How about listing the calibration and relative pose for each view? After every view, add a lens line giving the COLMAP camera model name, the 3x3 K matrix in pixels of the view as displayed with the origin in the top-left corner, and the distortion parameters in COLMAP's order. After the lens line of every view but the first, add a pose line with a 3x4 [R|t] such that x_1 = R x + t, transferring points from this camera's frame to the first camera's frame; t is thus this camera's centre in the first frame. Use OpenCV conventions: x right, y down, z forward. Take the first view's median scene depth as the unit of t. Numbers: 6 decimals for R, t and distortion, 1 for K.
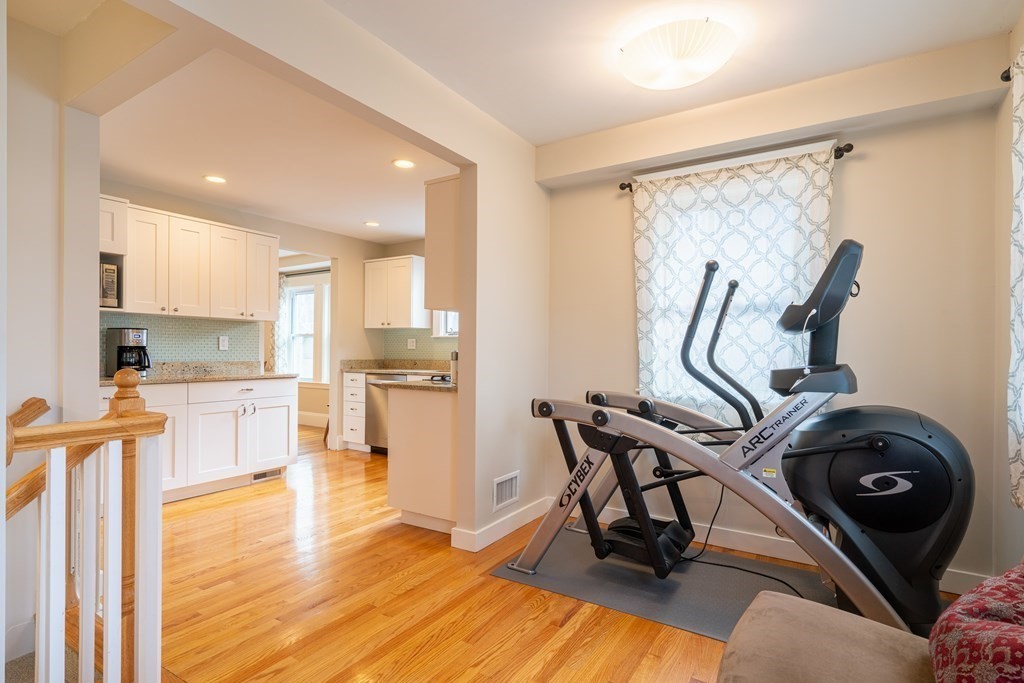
lens RADIAL K [[495.2, 0, 506.1], [0, 495.2, 350.7], [0, 0, 1]] dist [0.000813, 0.002000]
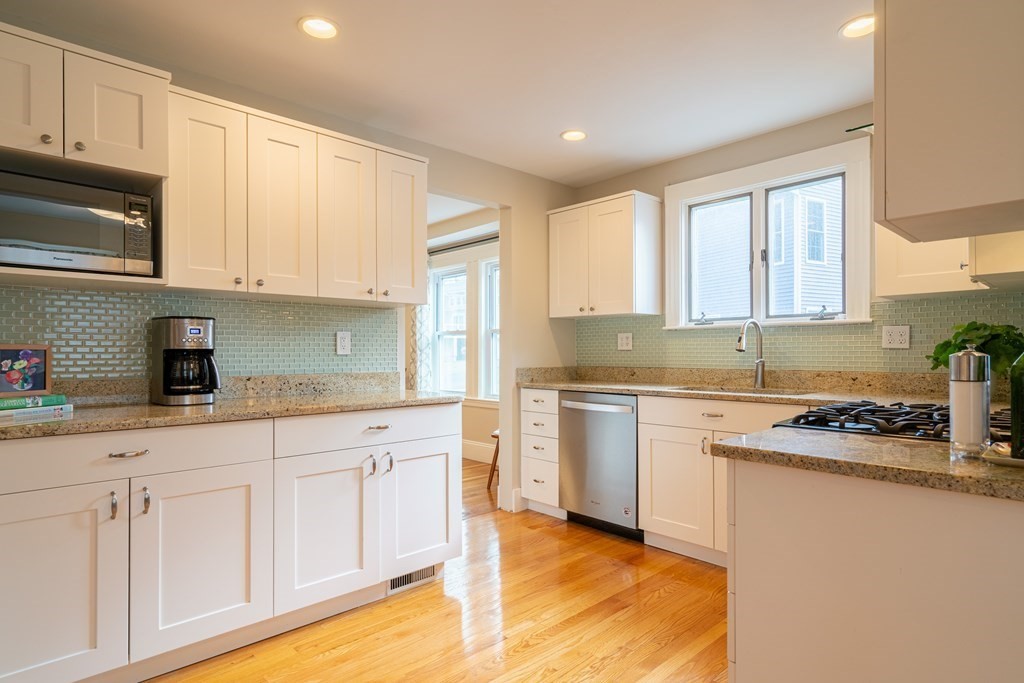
lens RADIAL K [[542.7, 0, 516.9], [0, 542.7, 346.8], [0, 0, 1]] dist [-0.000760, 0.000112]
pose [[0.970103, -0.012517, -0.242372, -0.208643], [0.010179, 0.999889, -0.010894, -0.001371], [0.242482, 0.008101, 0.970122, 0.416401]]
